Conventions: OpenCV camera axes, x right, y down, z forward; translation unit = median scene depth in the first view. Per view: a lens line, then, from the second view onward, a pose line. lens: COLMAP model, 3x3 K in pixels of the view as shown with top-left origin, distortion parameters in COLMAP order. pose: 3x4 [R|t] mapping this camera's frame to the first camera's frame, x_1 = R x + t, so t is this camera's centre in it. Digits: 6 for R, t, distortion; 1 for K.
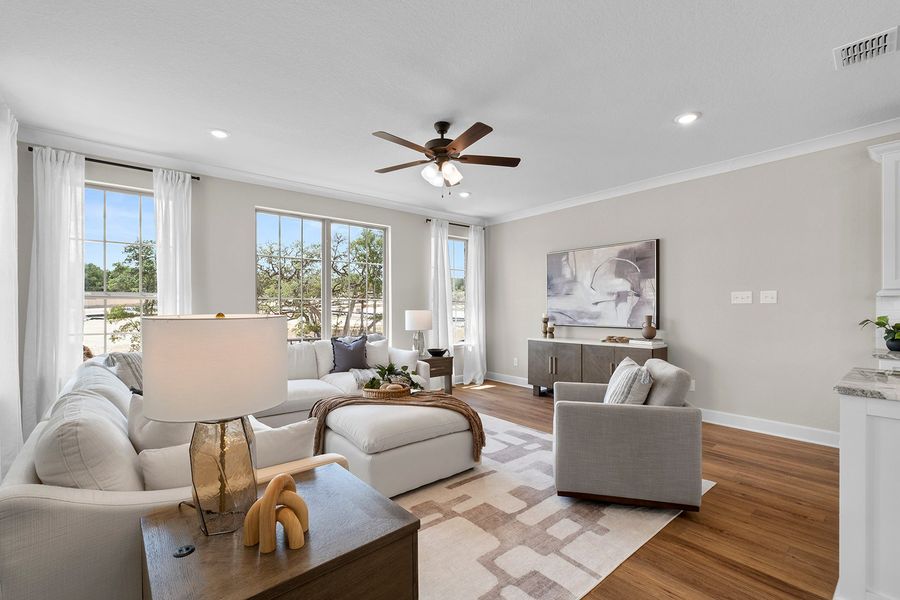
lens RADIAL K [[397.6, 0, 442.0], [0, 397.6, 303.8], [0, 0, 1]] dist [-0.006760, 0.000771]
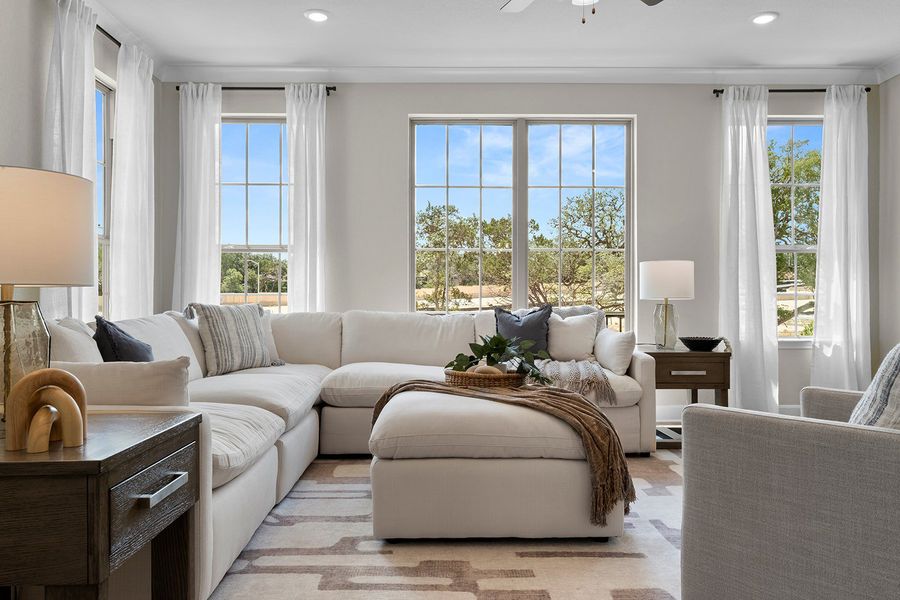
lens RADIAL K [[660.9, 0, 454.1], [0, 660.9, 299.4], [0, 0, 1]] dist [0.011040, -0.010041]
pose [[0.778356, -0.002631, -0.627818, 0.341383], [0.002568, 0.999996, -0.001006, 0.082190], [0.627818, -0.000829, 0.778359, 0.169975]]
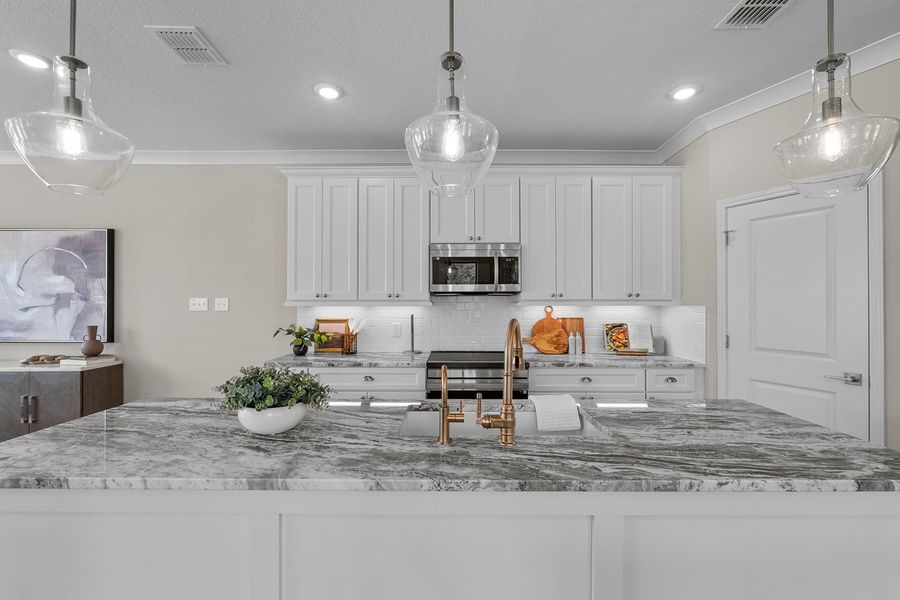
lens RADIAL K [[381.8, 0, 450.1], [0, 381.8, 302.0], [0, 0, 1]] dist [-0.003254, 0.000902]
pose [[0.643044, 0.005329, 0.765811, 0.447535], [-0.010403, 0.999944, 0.001776, -0.028232], [-0.765759, -0.009109, 0.643064, -0.012509]]
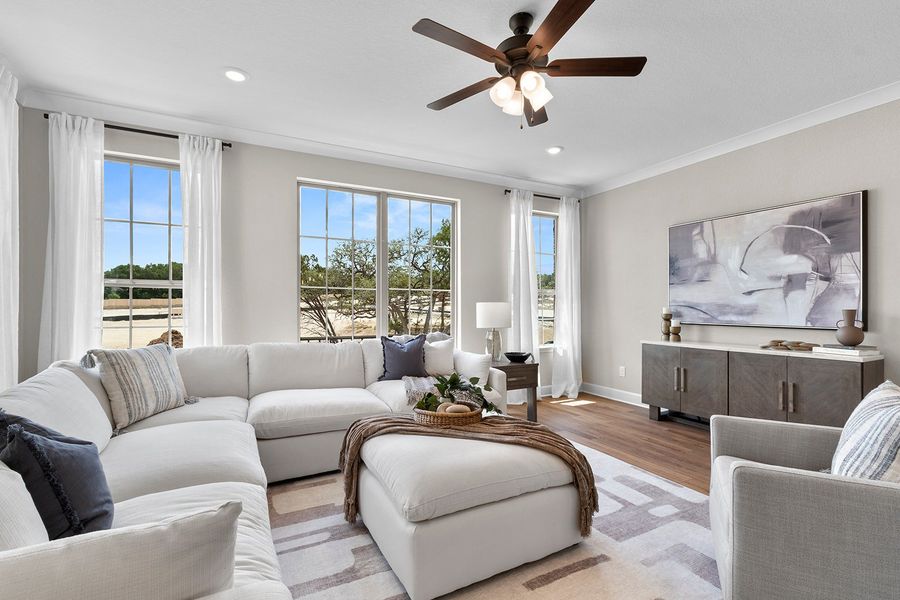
lens RADIAL K [[397.6, 0, 442.2], [0, 397.6, 307.3], [0, 0, 1]] dist [-0.006760, 0.000771]
pose [[0.977573, 0.002111, -0.210587, 0.009490], [0.000129, 0.999944, 0.010627, 0.021679], [0.210597, -0.010415, 0.977517, 0.260254]]
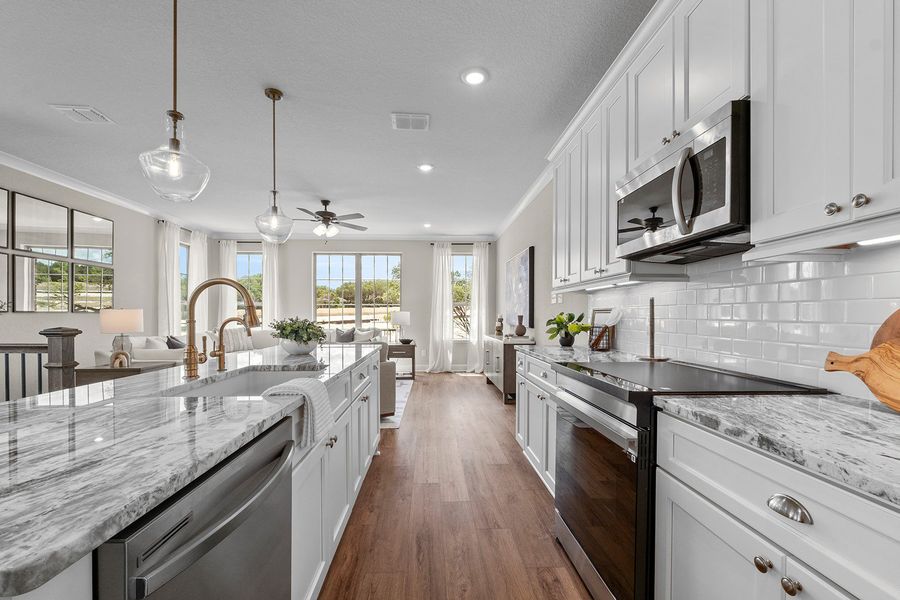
lens RADIAL K [[381.8, 0, 449.8], [0, 381.8, 320.6], [0, 0, 1]] dist [-0.003254, 0.000902]
pose [[0.800887, 0.013201, -0.598671, 1.131696], [0.002170, 0.999686, 0.024947, 0.018858], [0.598812, -0.021279, 0.800607, 0.004231]]
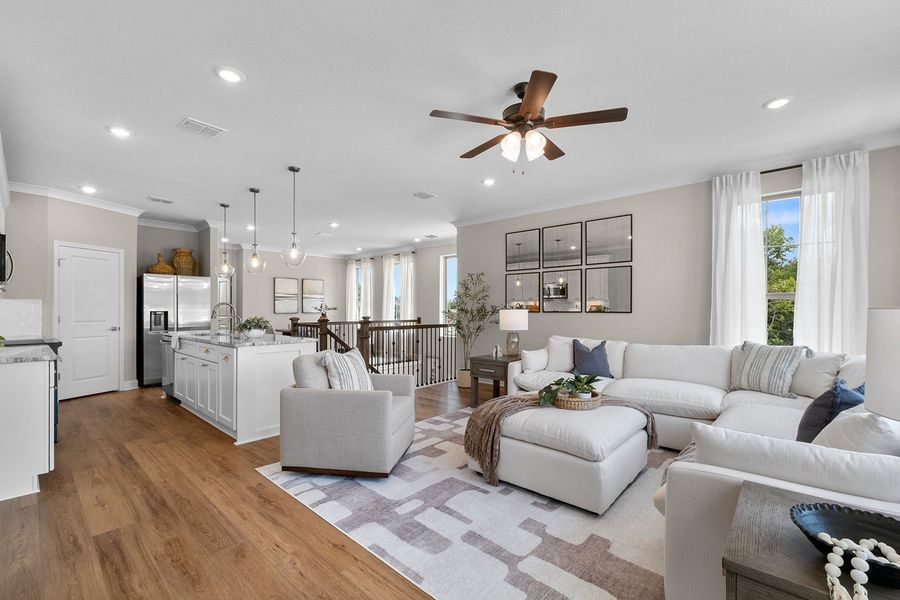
lens RADIAL K [[397.6, 0, 441.6], [0, 397.6, 305.6], [0, 0, 1]] dist [-0.006760, 0.000771]
pose [[-0.991501, 0.001878, -0.130082, 0.224702], [0.004379, 0.999811, -0.018943, 0.022274], [0.130022, -0.019352, -0.991322, 1.462280]]
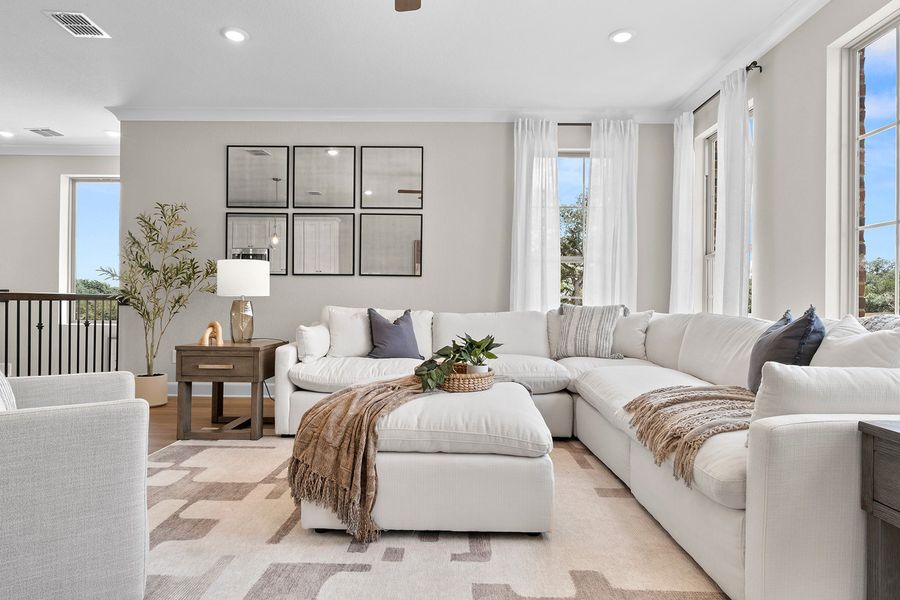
lens RADIAL K [[521.3, 0, 458.3], [0, 521.3, 305.0], [0, 0, 1]] dist [-0.000583, -0.001608]
pose [[-0.645459, -0.001660, -0.763793, 0.360611], [-0.001241, 0.999999, -0.001125, 0.089730], [0.763794, 0.000222, -0.645460, 1.191328]]
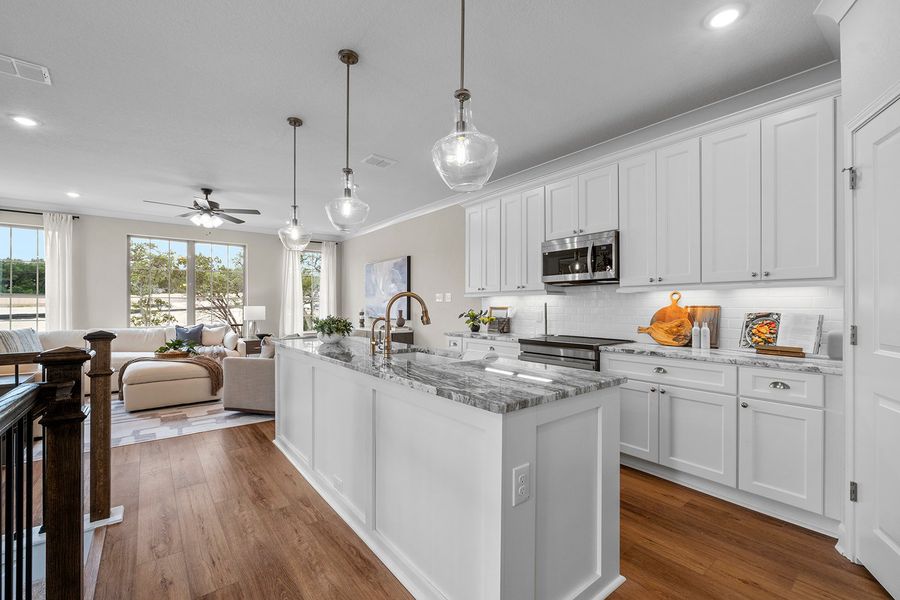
lens RADIAL K [[381.8, 0, 447.4], [0, 381.8, 310.6], [0, 0, 1]] dist [-0.003254, 0.000902]
pose [[0.999689, 0.003555, -0.024664, 0.808349], [-0.003007, 0.999748, 0.022242, 0.000319], [0.024737, -0.022161, 0.999448, -0.405701]]
